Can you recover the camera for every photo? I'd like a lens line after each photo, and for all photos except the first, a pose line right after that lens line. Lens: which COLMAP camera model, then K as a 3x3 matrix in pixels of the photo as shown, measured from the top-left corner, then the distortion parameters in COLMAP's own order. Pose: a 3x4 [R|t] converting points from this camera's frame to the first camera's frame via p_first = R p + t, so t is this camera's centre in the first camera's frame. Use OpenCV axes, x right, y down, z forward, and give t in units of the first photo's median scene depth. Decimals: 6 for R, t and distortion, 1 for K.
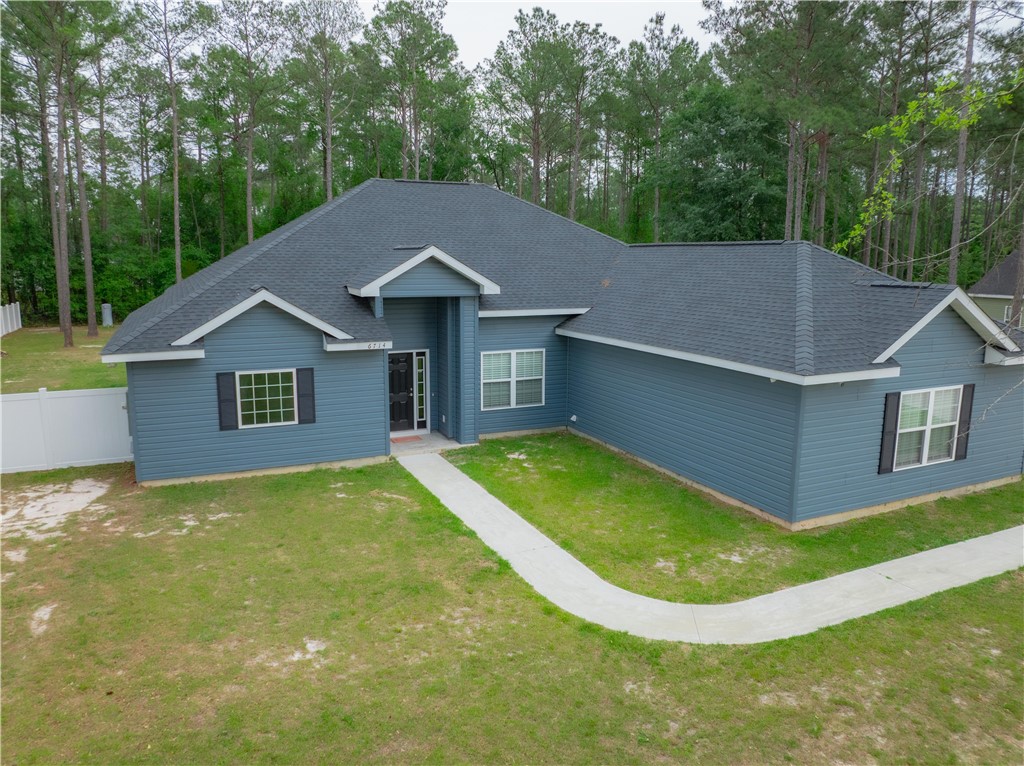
lens RADIAL K [[713.7, 0, 512.0], [0, 713.7, 383.0], [0, 0, 1]] dist [-0.044796, -0.000599]
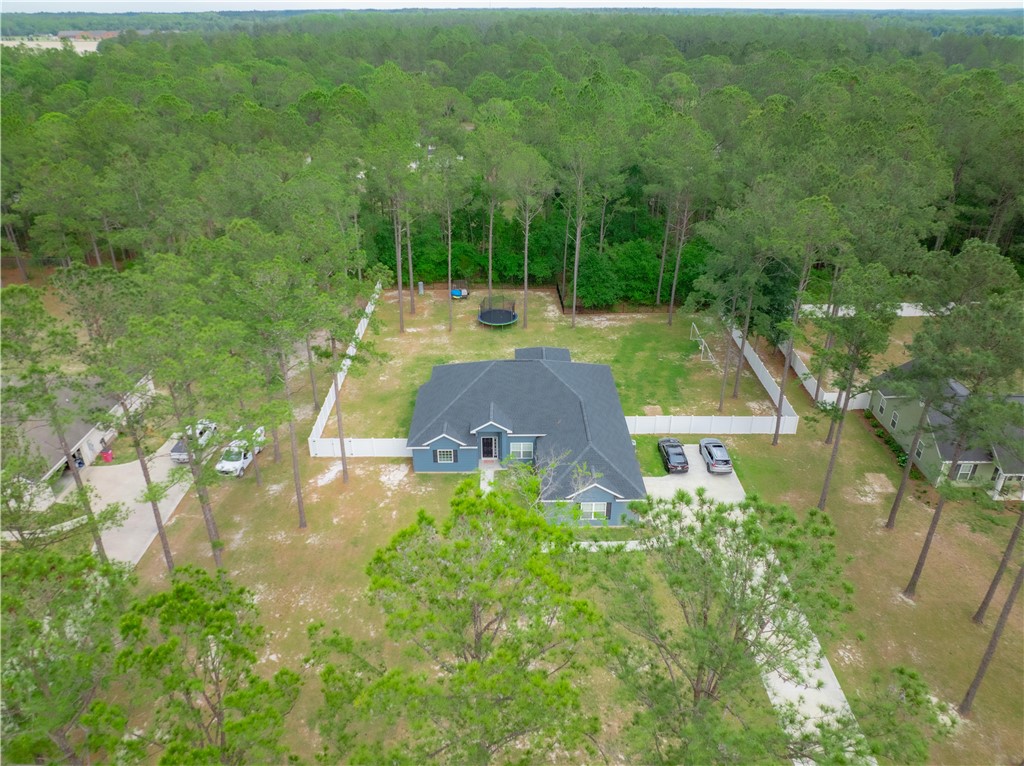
lens RADIAL K [[713.7, 0, 512.0], [0, 713.7, 383.0], [0, 0, 1]] dist [-0.044796, -0.000599]
pose [[0.911751, 0.186029, -0.366201, 1.286190], [-0.066042, 0.946352, 0.316316, -1.554973], [0.405399, -0.264217, 0.875123, -2.062337]]
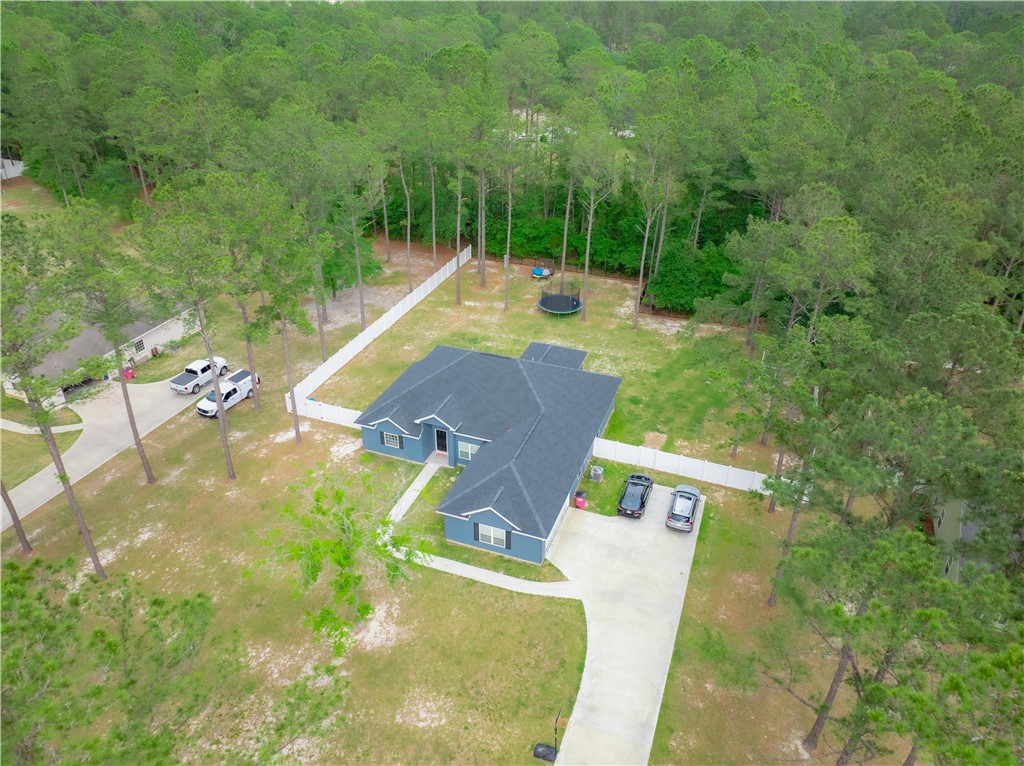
lens RADIAL K [[713.7, 0, 512.0], [0, 713.7, 383.0], [0, 0, 1]] dist [-0.044796, -0.000599]
pose [[0.705219, 0.361001, -0.610200, 2.185752], [-0.130342, 0.912007, 0.388915, -1.723178], [0.696905, -0.194736, 0.690218, -1.026120]]
